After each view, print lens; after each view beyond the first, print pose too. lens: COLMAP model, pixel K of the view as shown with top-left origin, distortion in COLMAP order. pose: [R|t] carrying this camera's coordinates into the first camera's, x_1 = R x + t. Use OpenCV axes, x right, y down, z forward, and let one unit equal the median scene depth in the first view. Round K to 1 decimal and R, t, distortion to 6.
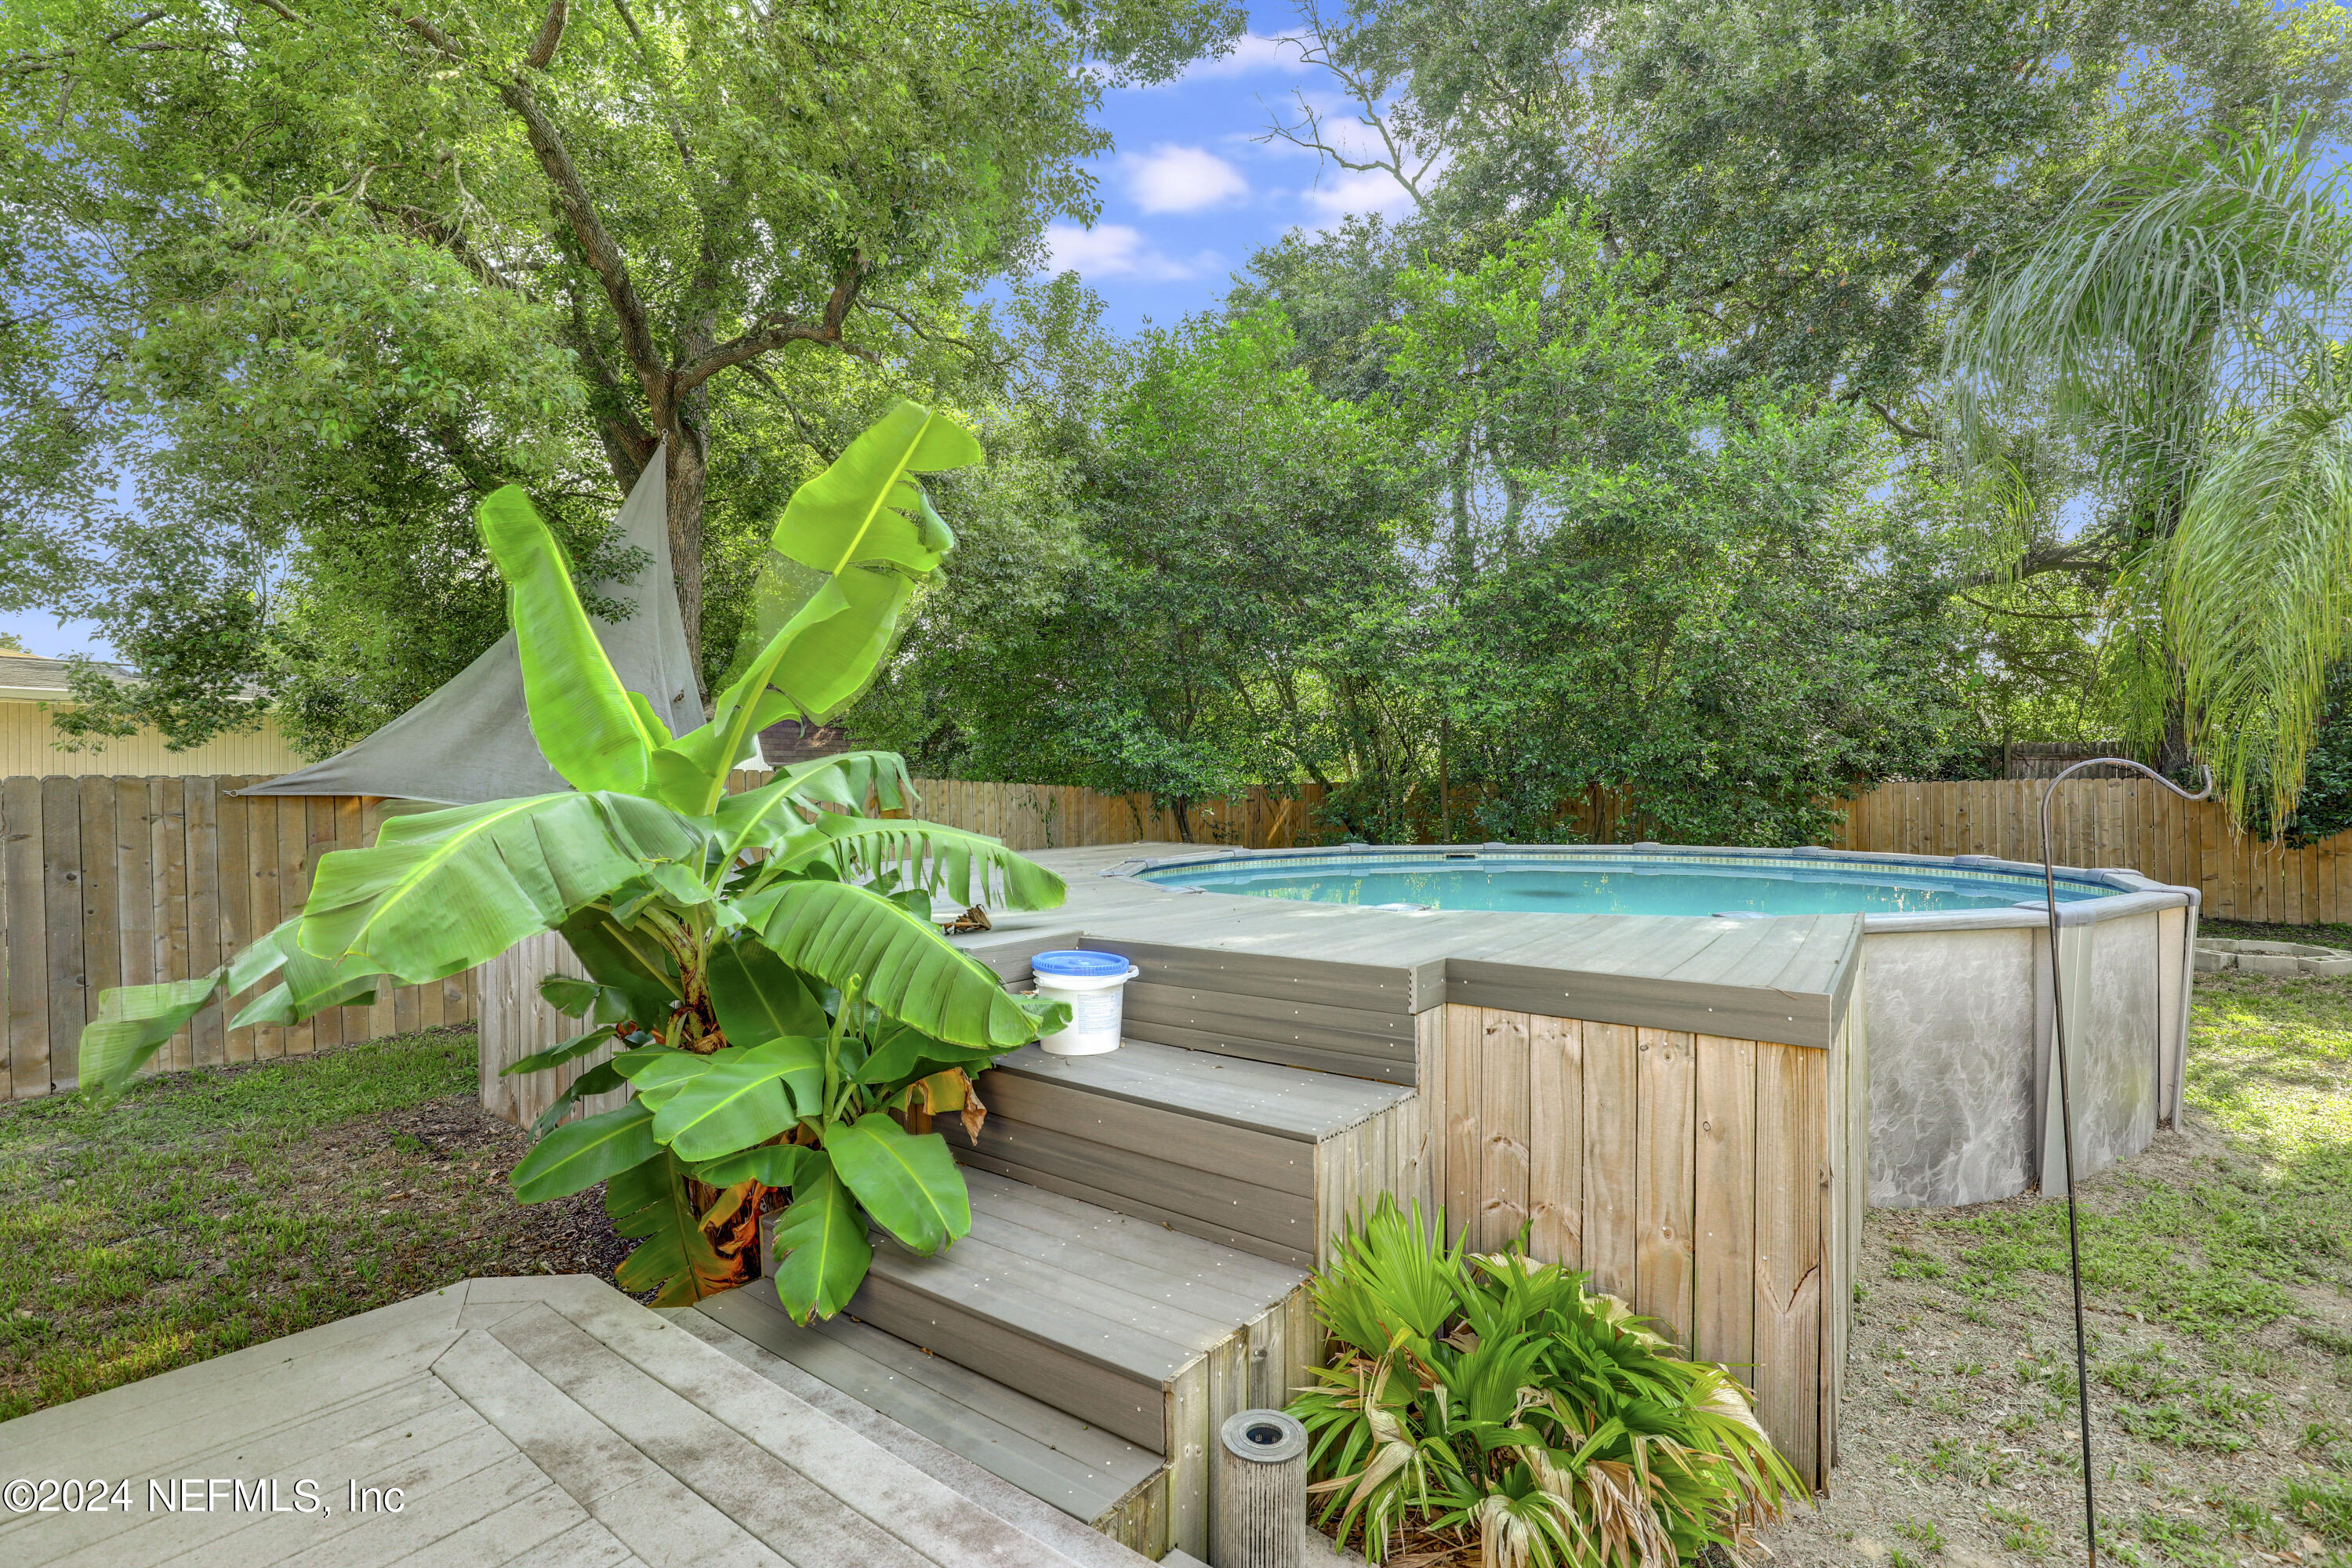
lens RADIAL K [[1117.9, 0, 1189.6], [0, 1117.9, 791.4], [0, 0, 1]] dist [-0.024191, 0.001612]
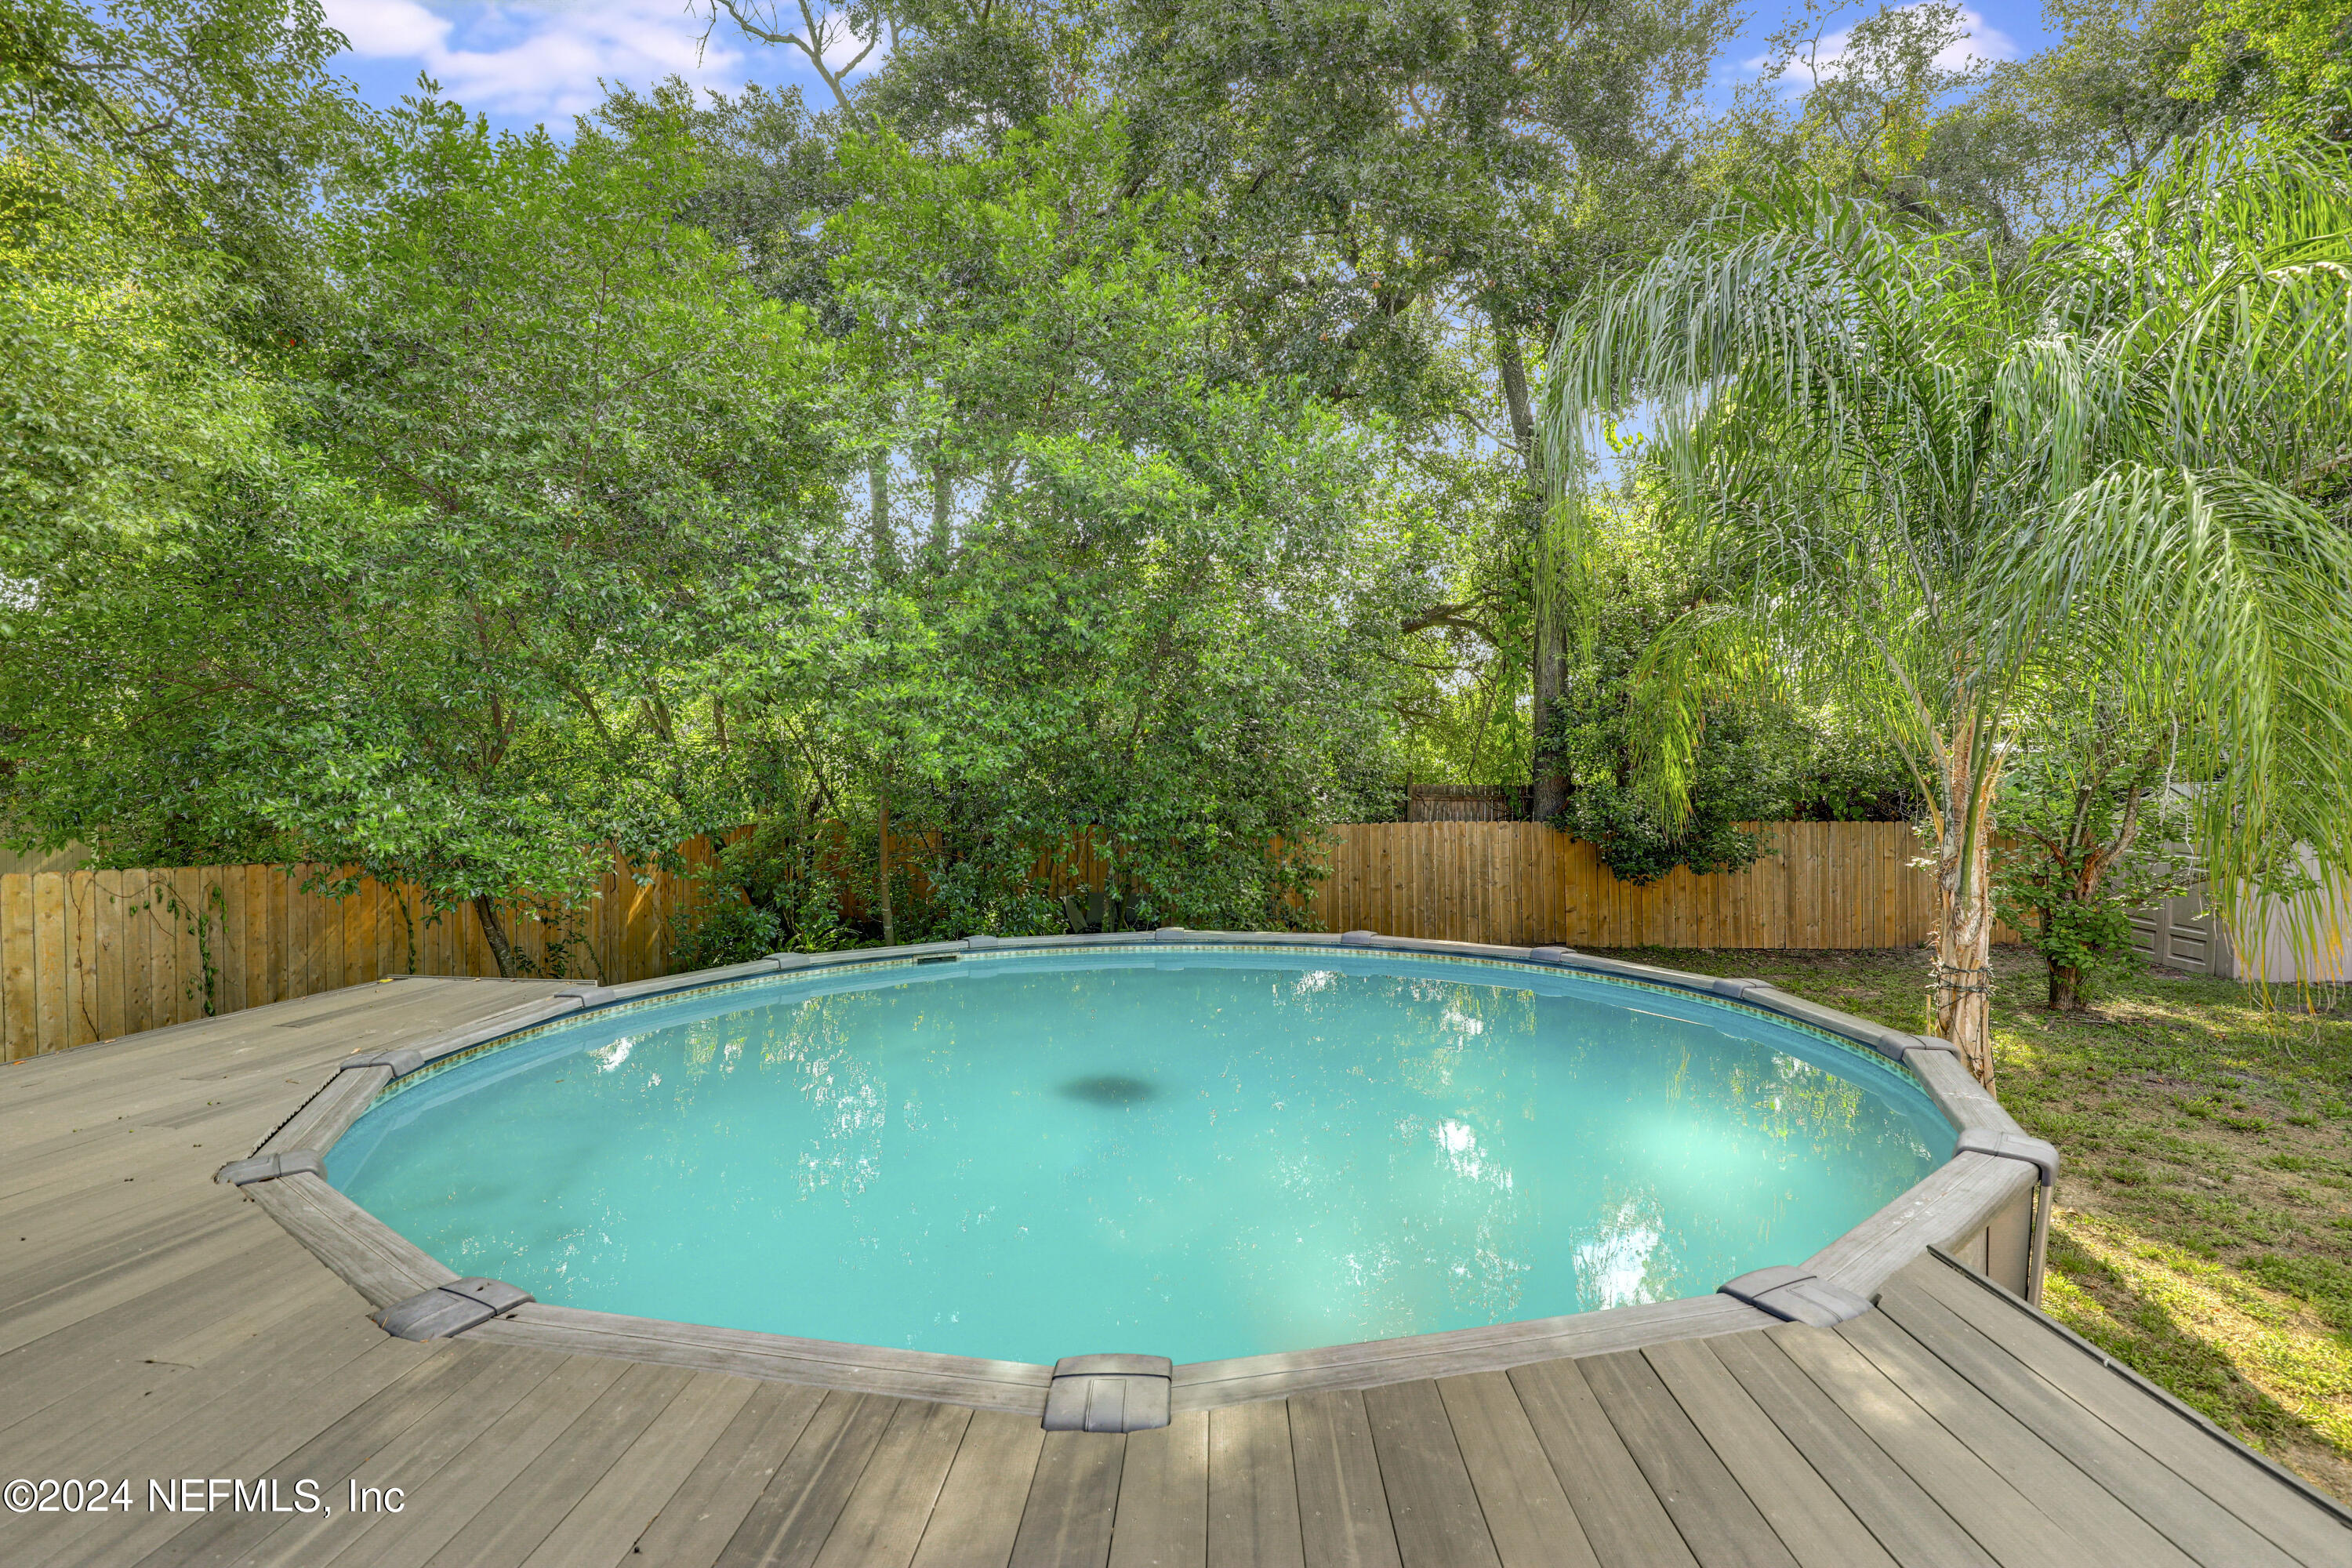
lens RADIAL K [[1094.6, 0, 1190.8], [0, 1094.6, 778.9], [0, 0, 1]] dist [-0.021398, -0.000039]
pose [[0.843507, 0.006473, 0.537079, 0.001080], [0.000446, 0.999919, -0.012752, -0.046962], [-0.537118, 0.010996, 0.843435, 0.300455]]
